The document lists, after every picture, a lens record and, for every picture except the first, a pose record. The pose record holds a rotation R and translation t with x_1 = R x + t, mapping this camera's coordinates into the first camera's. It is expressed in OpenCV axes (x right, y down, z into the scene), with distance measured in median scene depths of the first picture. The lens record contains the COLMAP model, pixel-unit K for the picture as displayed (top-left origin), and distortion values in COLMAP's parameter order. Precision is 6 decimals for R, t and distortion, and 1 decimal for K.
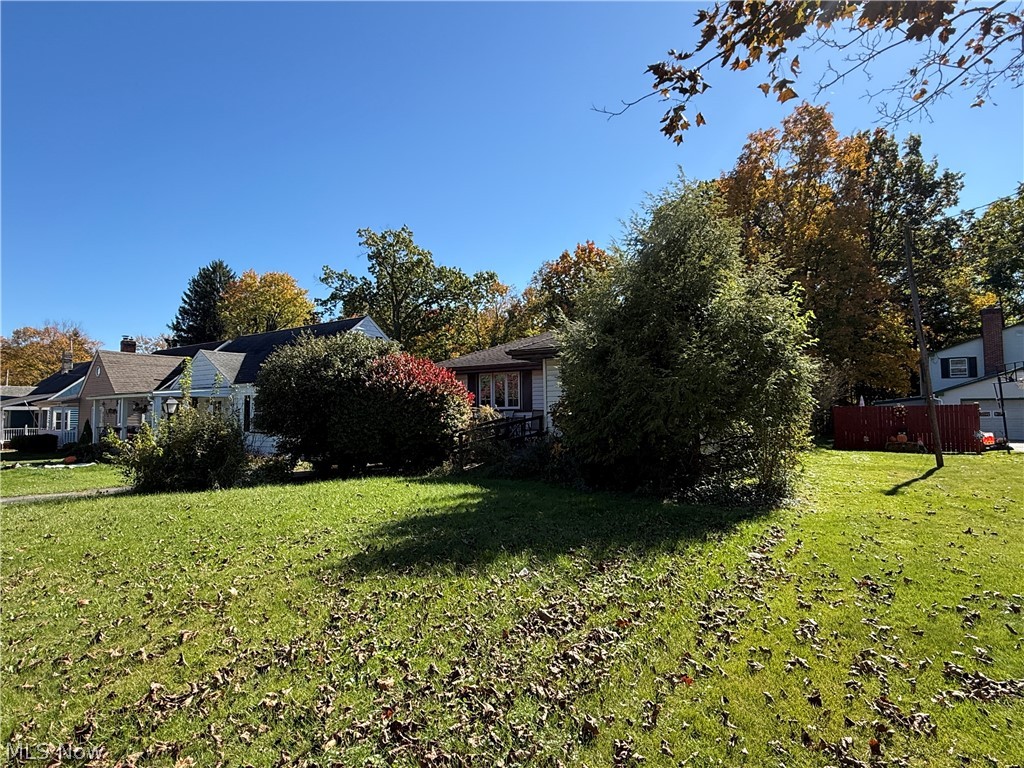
lens RADIAL K [[542.5, 0, 512.4], [0, 542.5, 382.6], [0, 0, 1]] dist [0.000220, -0.000086]
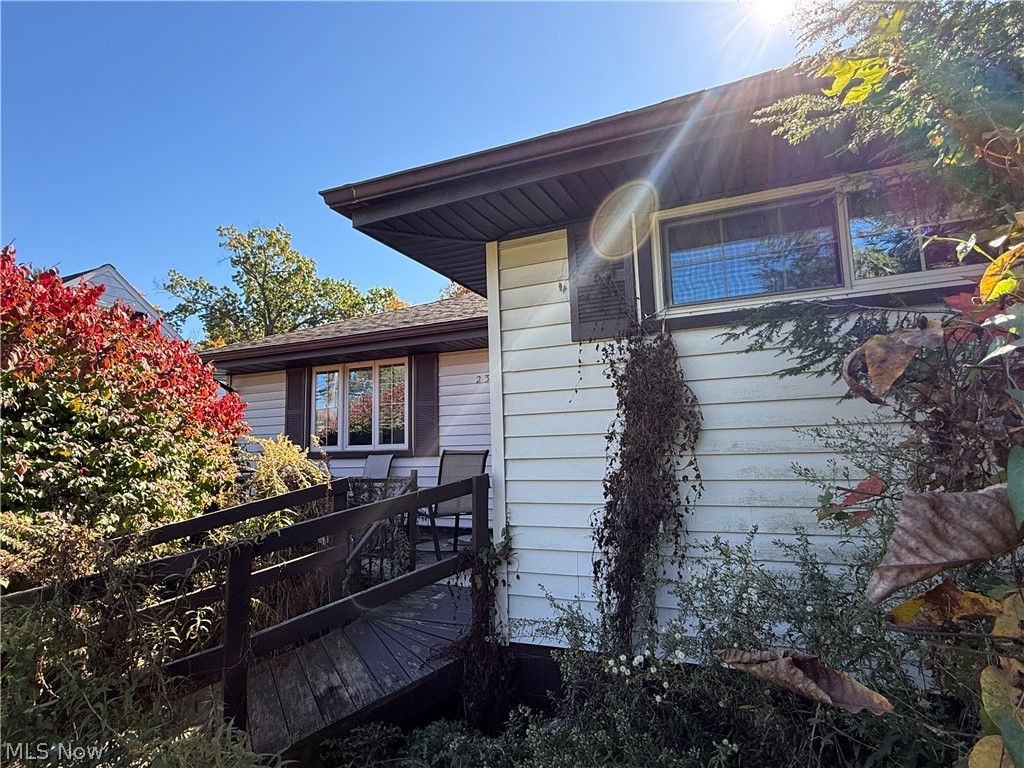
lens RADIAL K [[542.5, 0, 515.0], [0, 542.5, 383.9], [0, 0, 1]] dist [0.000220, -0.000086]
pose [[0.983973, 0.007699, 0.178150, 0.005028], [0.004996, 0.997485, -0.070698, 0.007185], [-0.178247, 0.070455, 0.981460, 0.148067]]
